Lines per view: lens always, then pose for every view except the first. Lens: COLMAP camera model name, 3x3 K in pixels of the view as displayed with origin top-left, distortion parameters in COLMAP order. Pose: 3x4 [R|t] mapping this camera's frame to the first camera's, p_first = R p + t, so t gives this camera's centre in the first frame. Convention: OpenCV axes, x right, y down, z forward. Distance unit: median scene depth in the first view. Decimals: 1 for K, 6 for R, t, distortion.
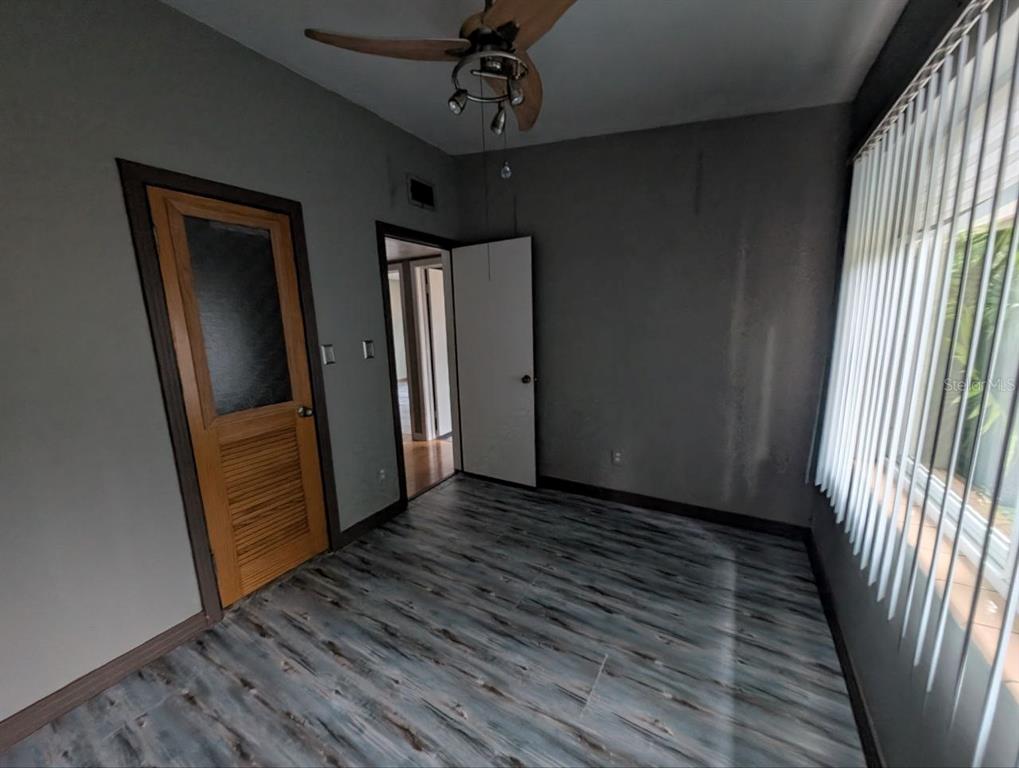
lens RADIAL K [[382.0, 0, 506.2], [0, 382.0, 383.3], [0, 0, 1]] dist [0.002727, -0.002909]
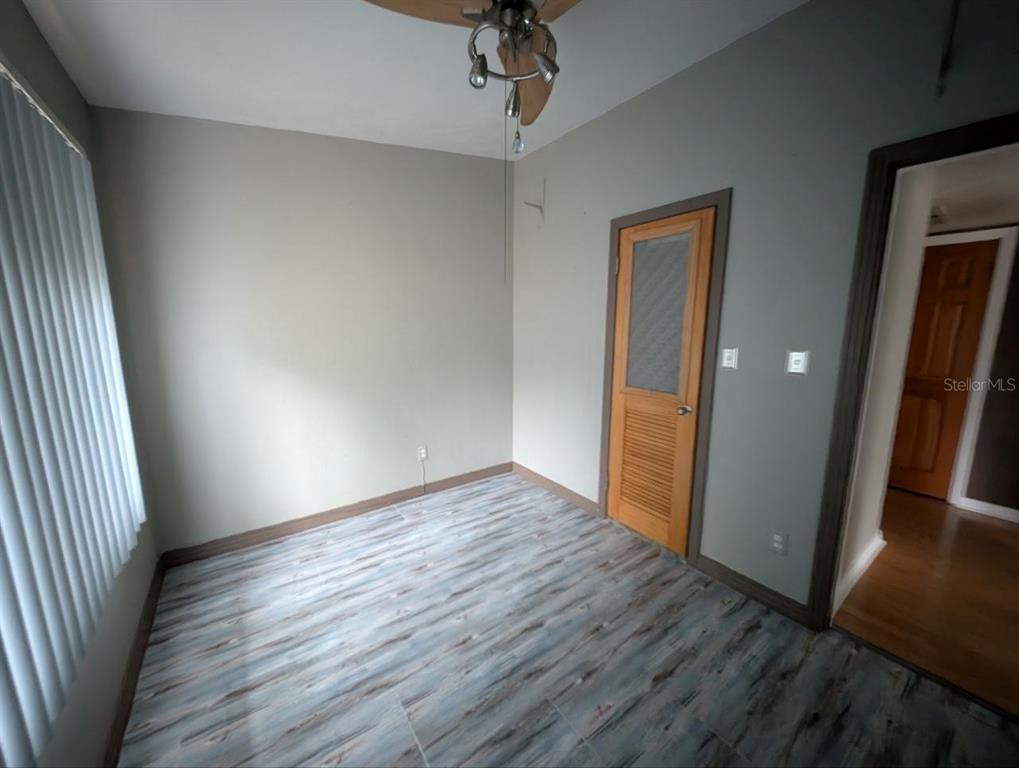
lens RADIAL K [[382.0, 0, 503.6], [0, 382.0, 382.7], [0, 0, 1]] dist [0.002727, -0.002909]
pose [[-0.387325, 0.187810, -0.902611, 0.750191], [-0.149715, 0.953223, 0.262586, -0.250686], [0.909706, 0.236840, -0.341089, 1.209934]]
